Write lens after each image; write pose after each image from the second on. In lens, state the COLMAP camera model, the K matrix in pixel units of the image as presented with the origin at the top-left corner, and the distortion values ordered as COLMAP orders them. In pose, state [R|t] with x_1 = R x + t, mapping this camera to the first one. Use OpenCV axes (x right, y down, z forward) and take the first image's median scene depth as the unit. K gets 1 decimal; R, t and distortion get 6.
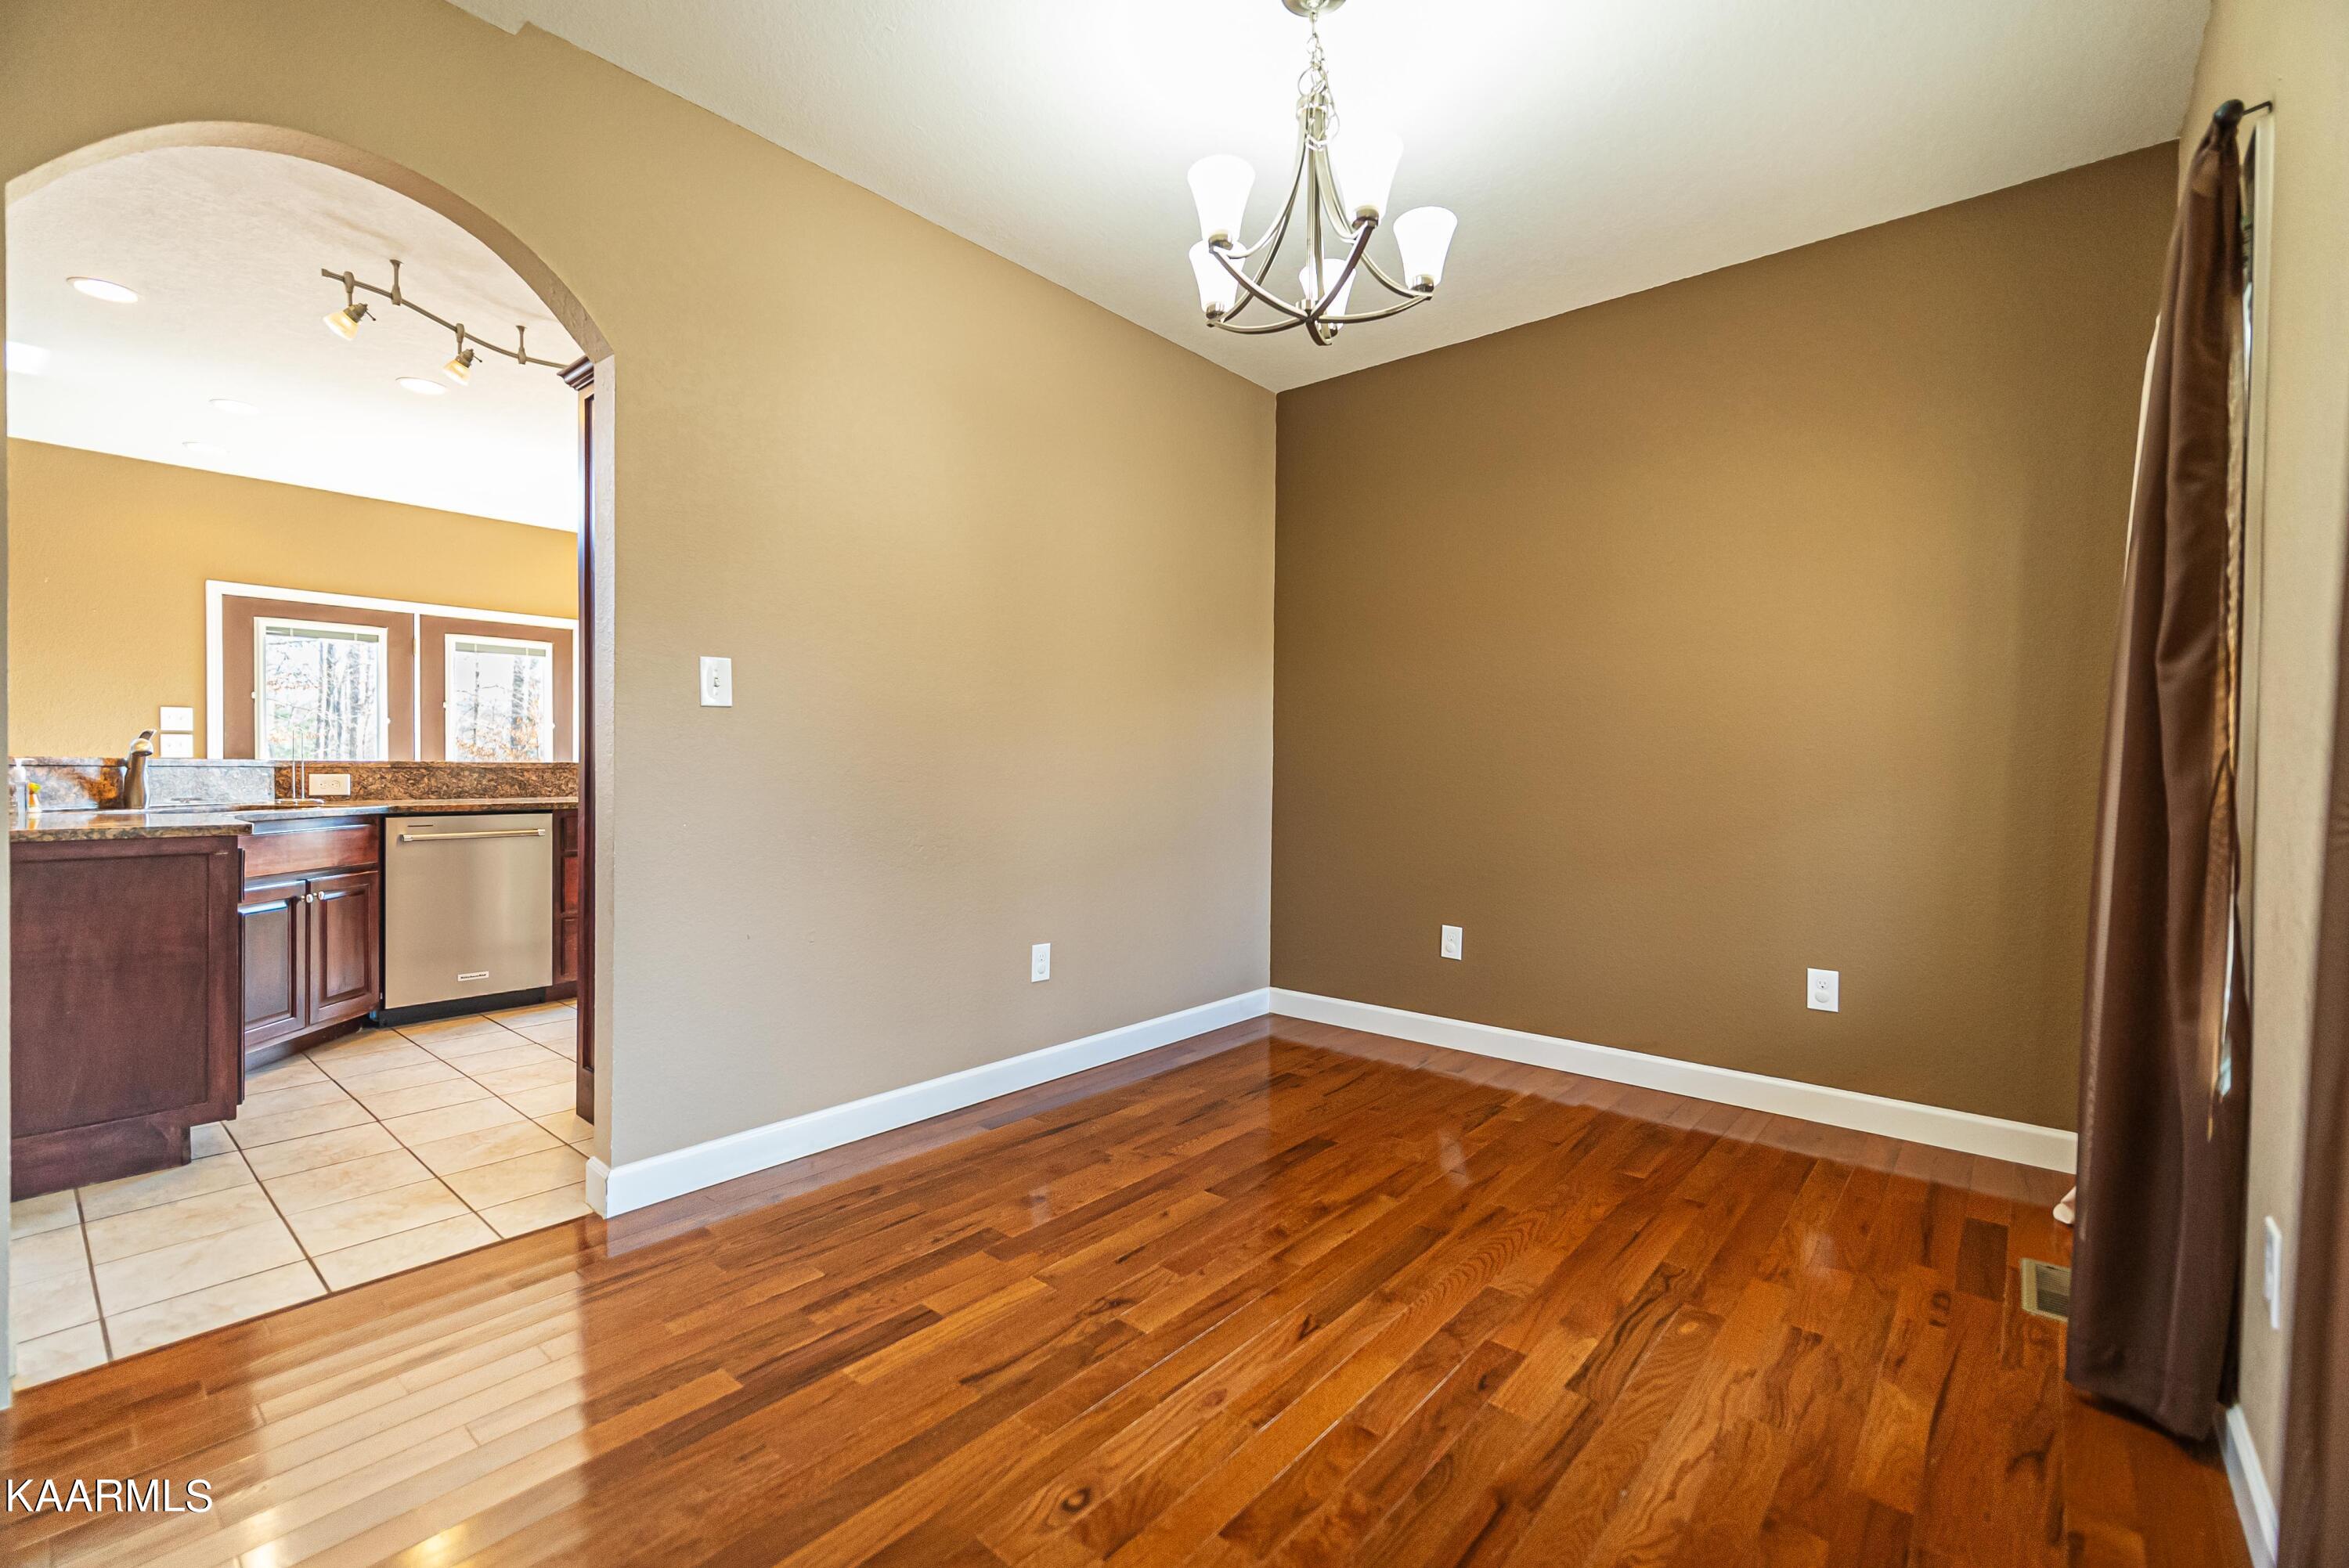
lens RADIAL K [[1012.2, 0, 1173.9], [0, 1012.2, 779.4], [0, 0, 1]] dist [0.004702, 0.000309]
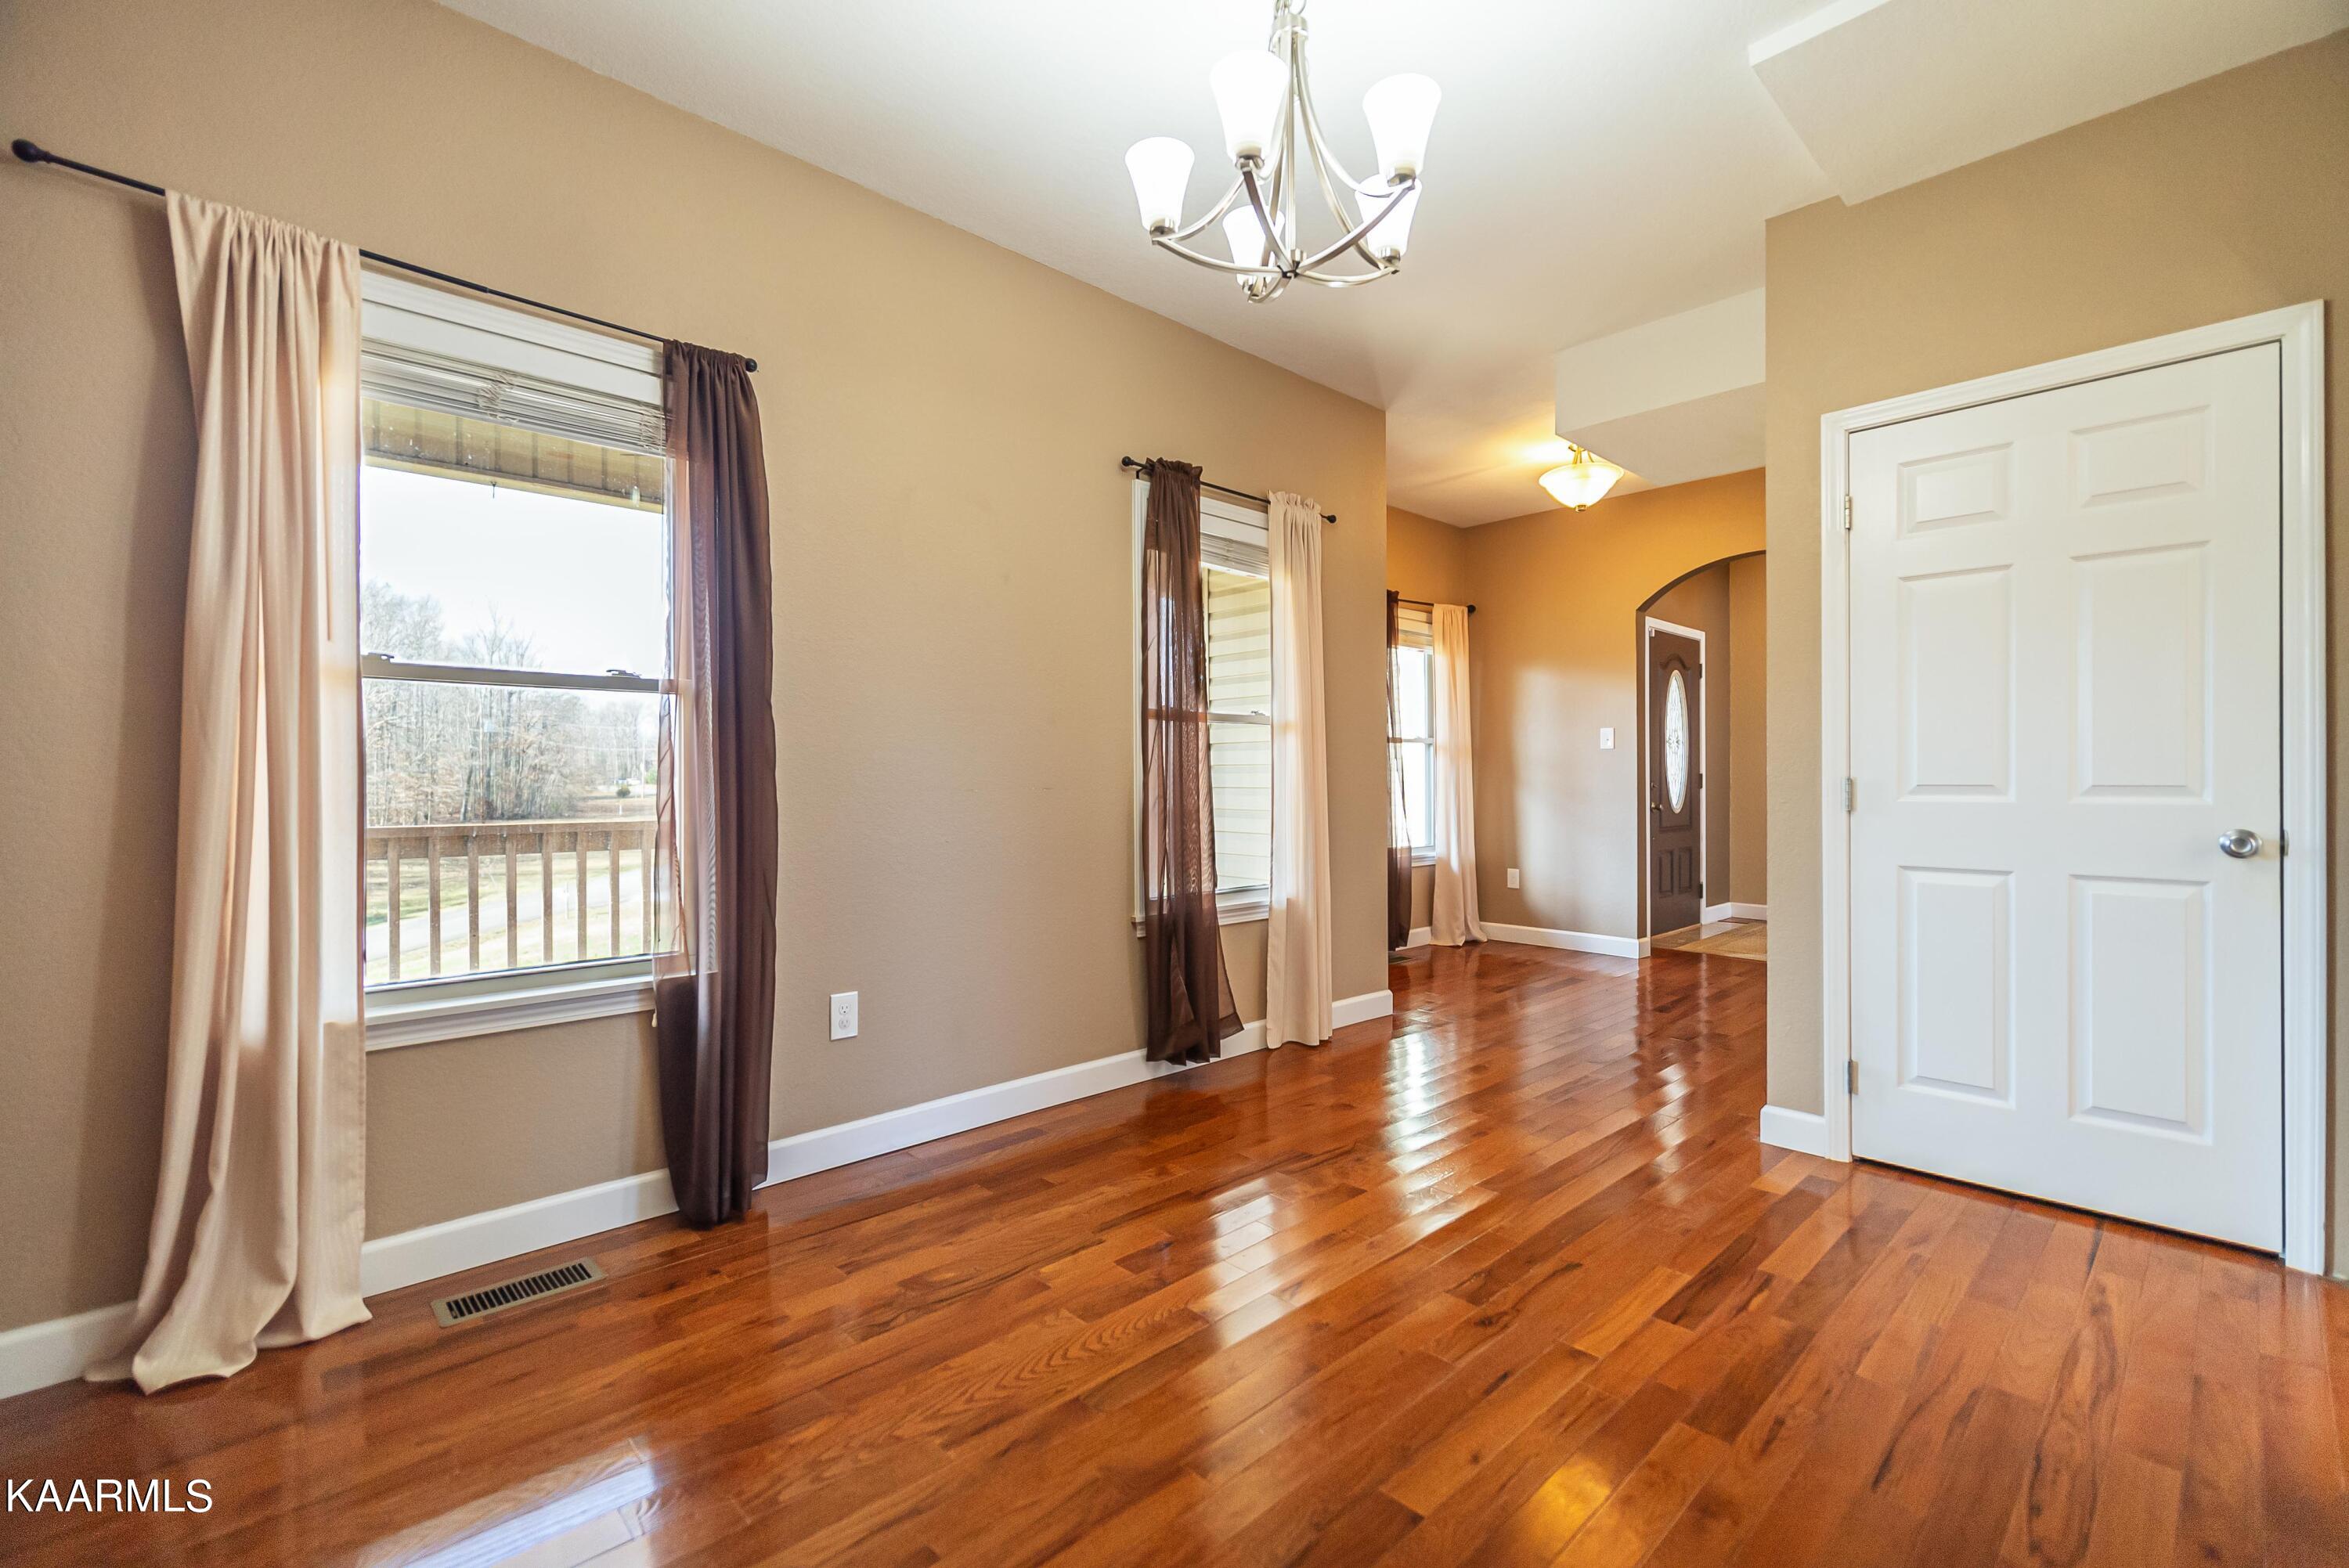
lens RADIAL K [[1012.2, 0, 1173.9], [0, 1012.2, 779.4], [0, 0, 1]] dist [0.004702, 0.000309]
pose [[-0.994079, -0.008415, 0.108335, 0.142239], [-0.006870, 0.999869, 0.014626, -0.016545], [-0.108444, 0.013795, -0.994007, 2.030210]]
